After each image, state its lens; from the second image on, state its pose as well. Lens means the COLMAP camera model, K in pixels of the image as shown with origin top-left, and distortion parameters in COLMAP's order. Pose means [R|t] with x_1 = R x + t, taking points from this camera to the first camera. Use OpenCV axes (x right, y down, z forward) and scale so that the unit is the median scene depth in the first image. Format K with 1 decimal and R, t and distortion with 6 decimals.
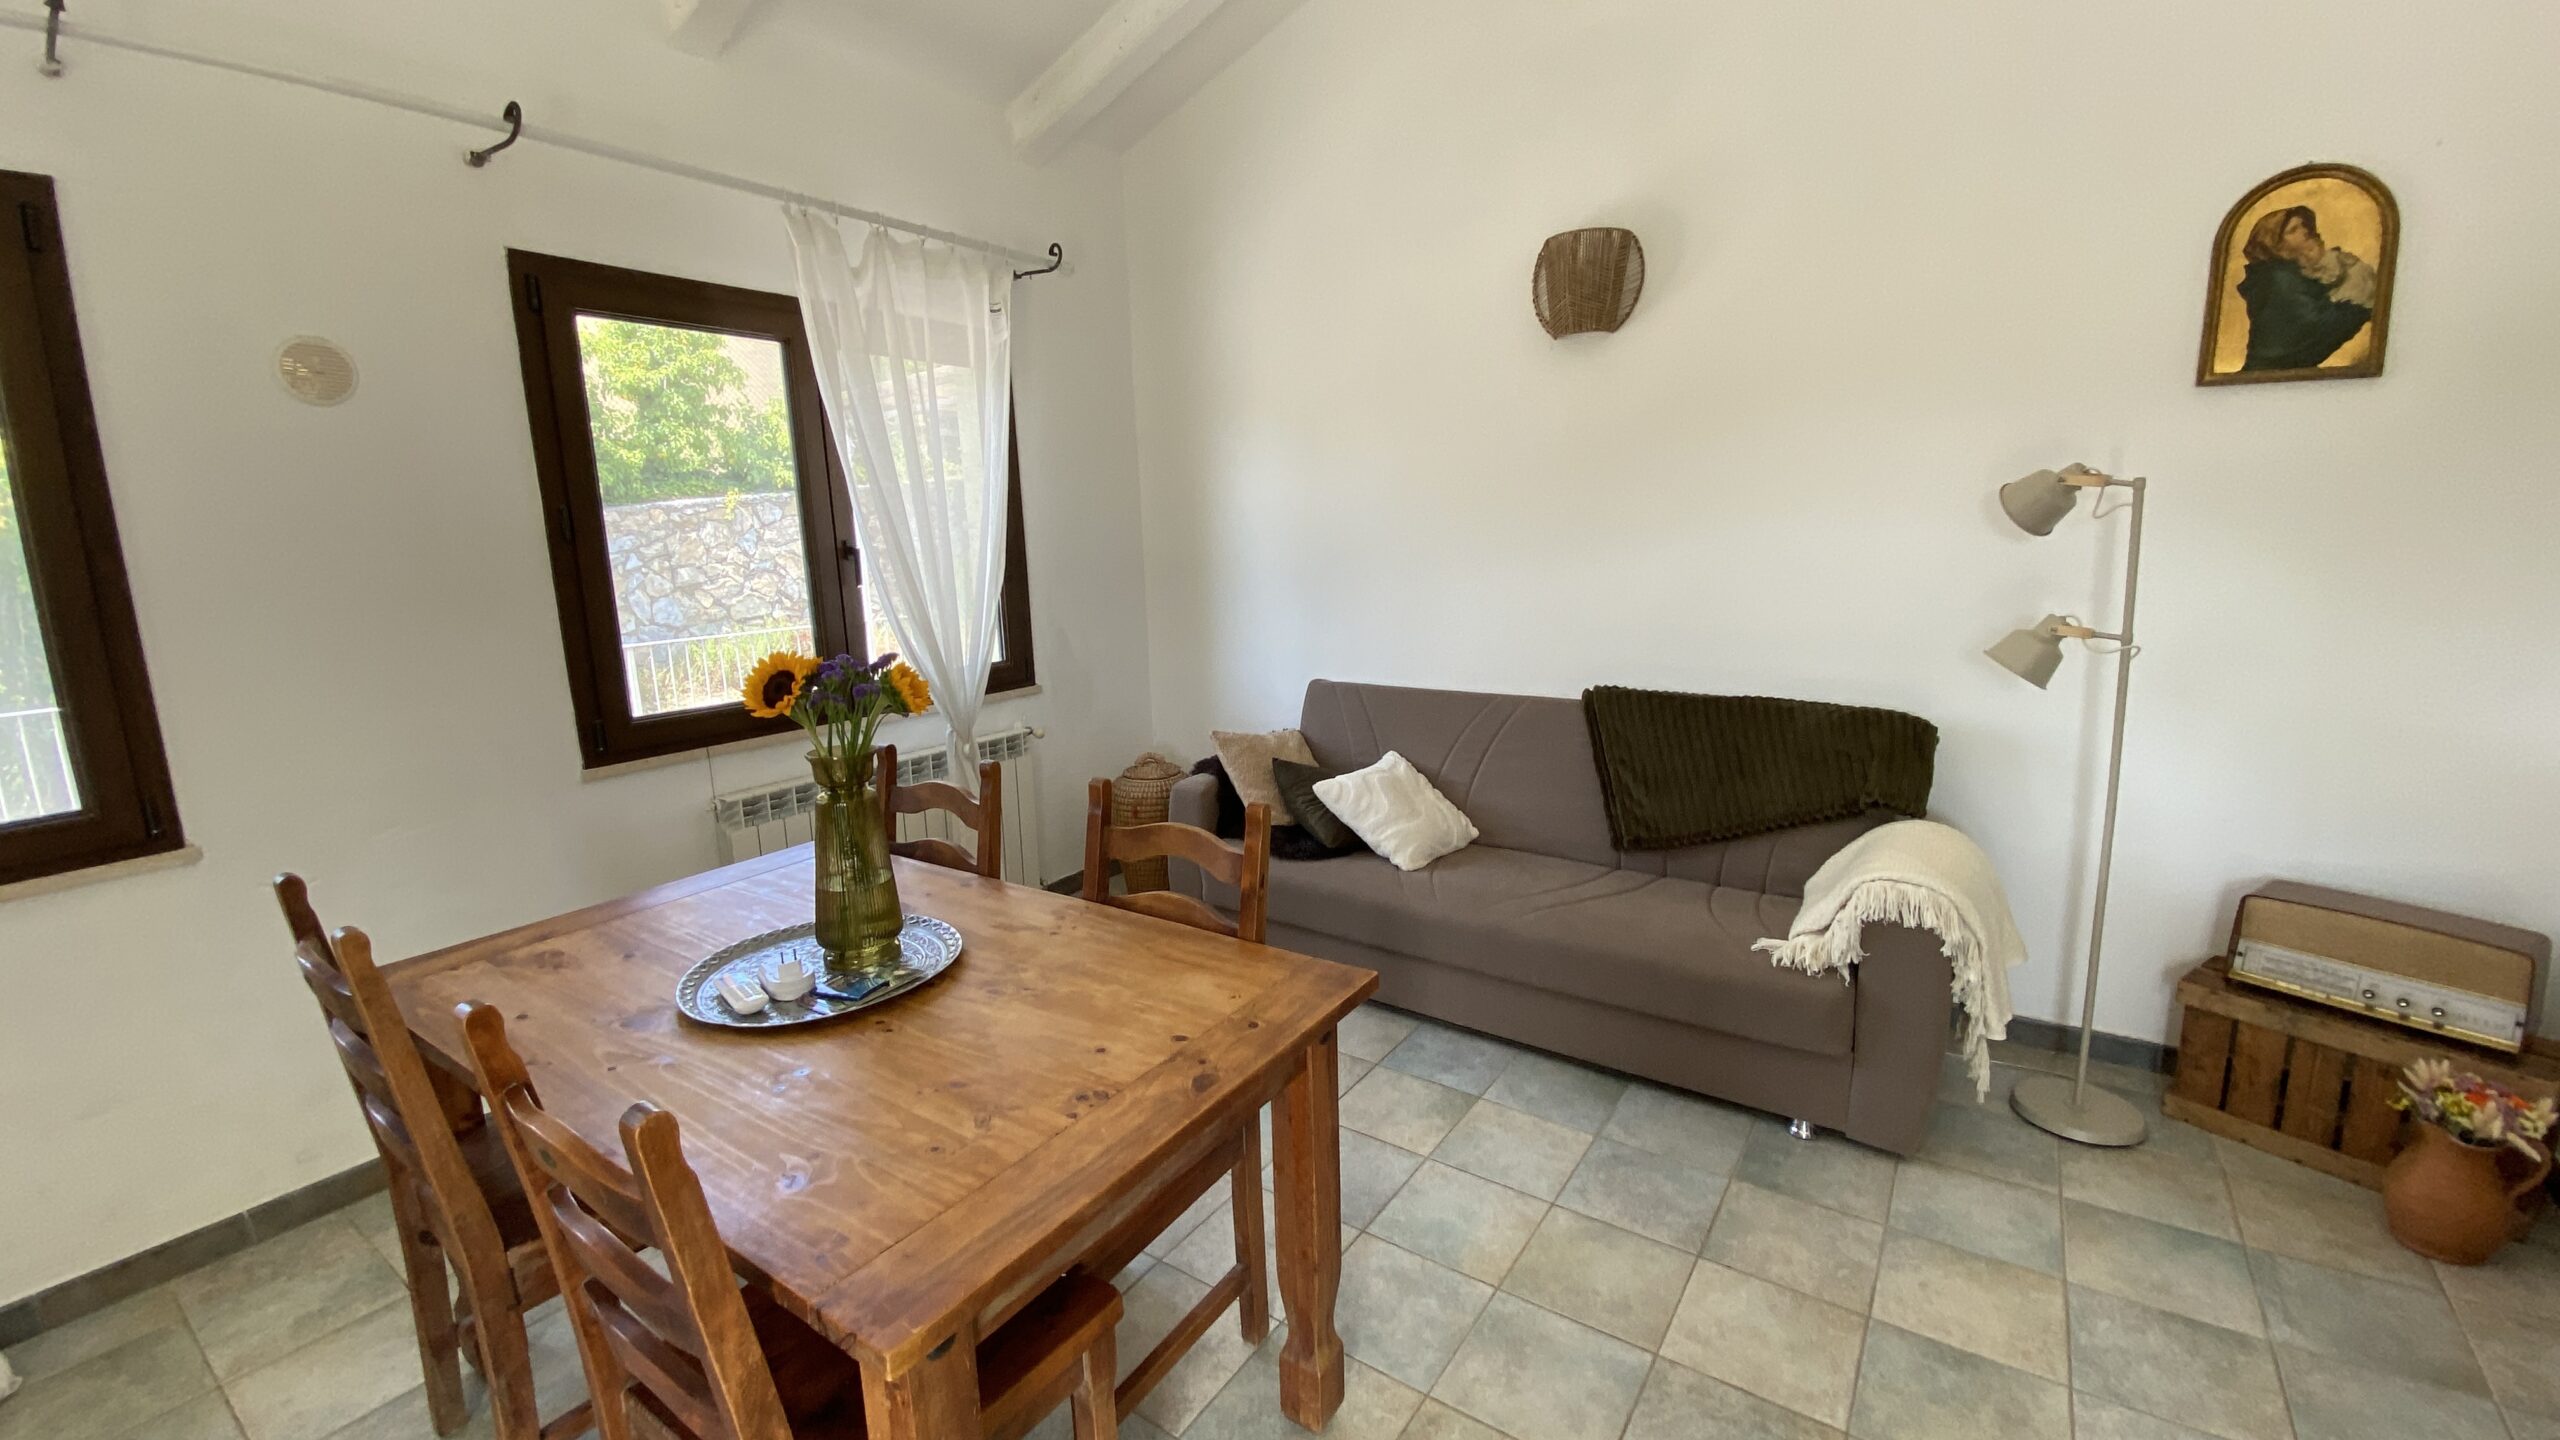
lens RADIAL K [[1045.1, 0, 1280.0], [0, 1045.1, 720.0], [0, 0, 1]] dist [0.000348, -0.011120]
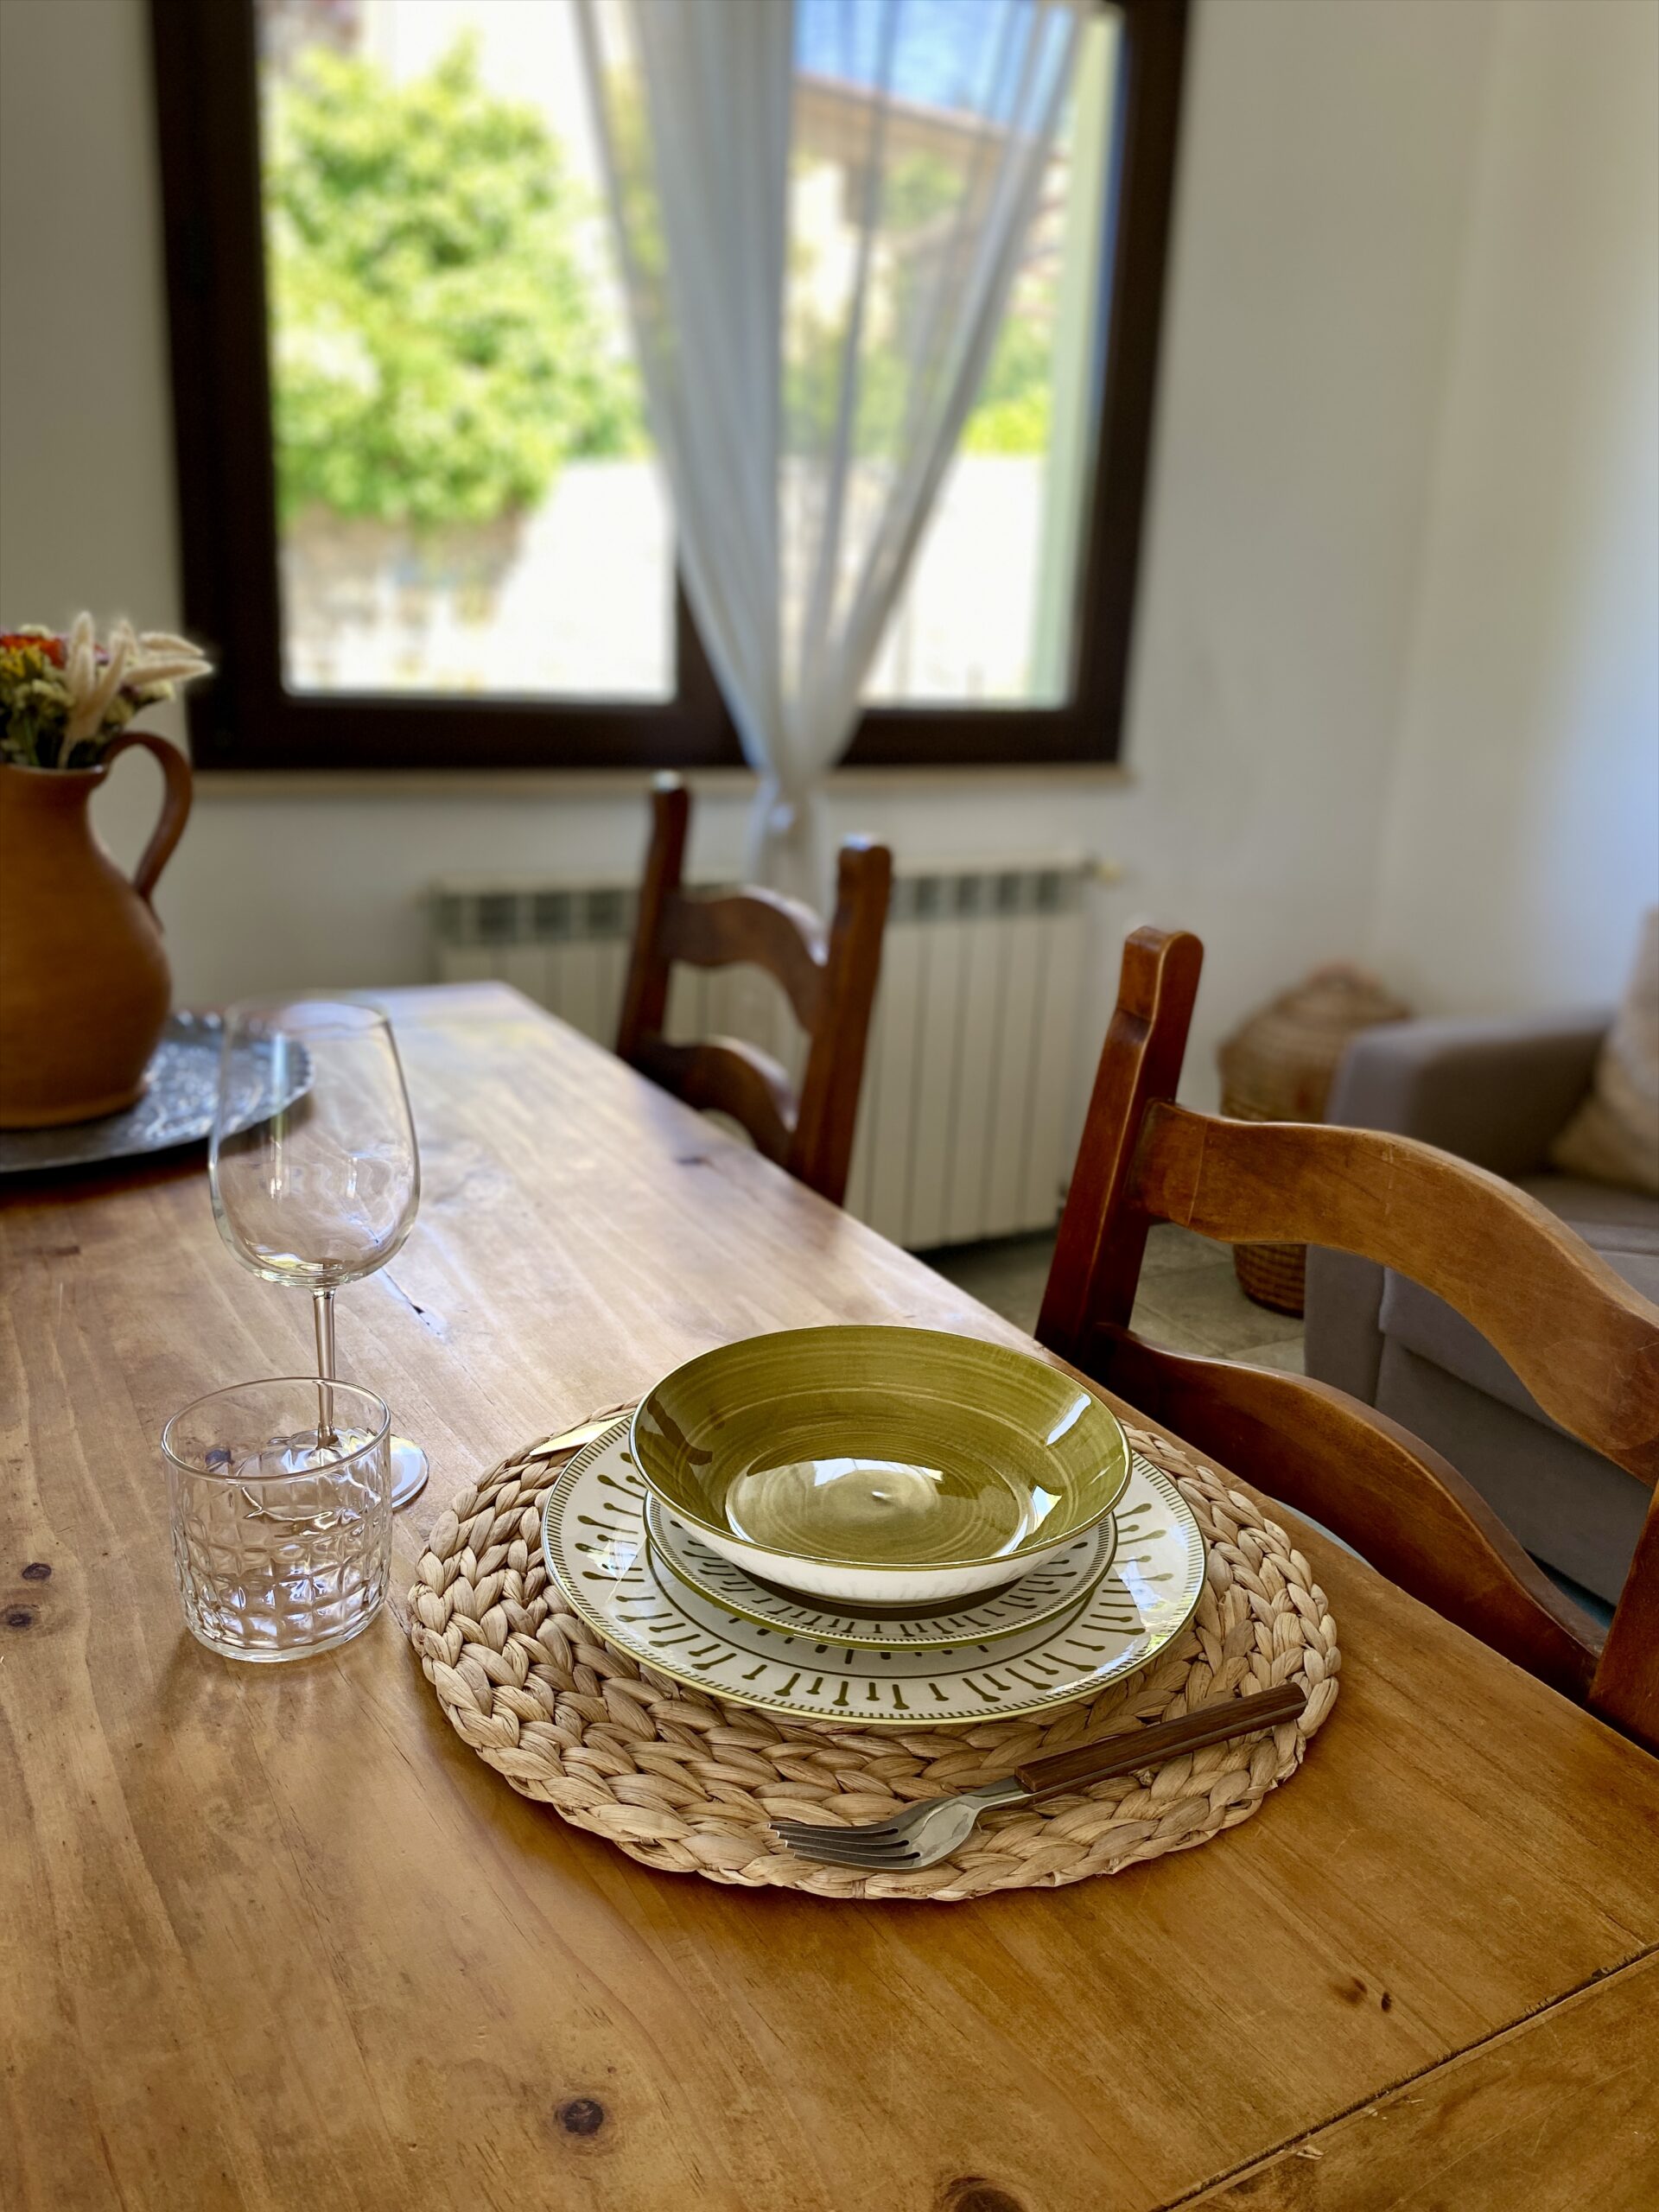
lens RADIAL K [[1701.7, 0, 833.9], [0, 1701.7, 1096.4], [0, 0, 1]] dist [0.076403, -0.080480]
pose [[0.905886, 0.196211, -0.375330, -0.060860], [-0.151930, 0.977778, 0.144457, 0.039370], [0.395333, -0.073838, 0.915565, 0.464444]]
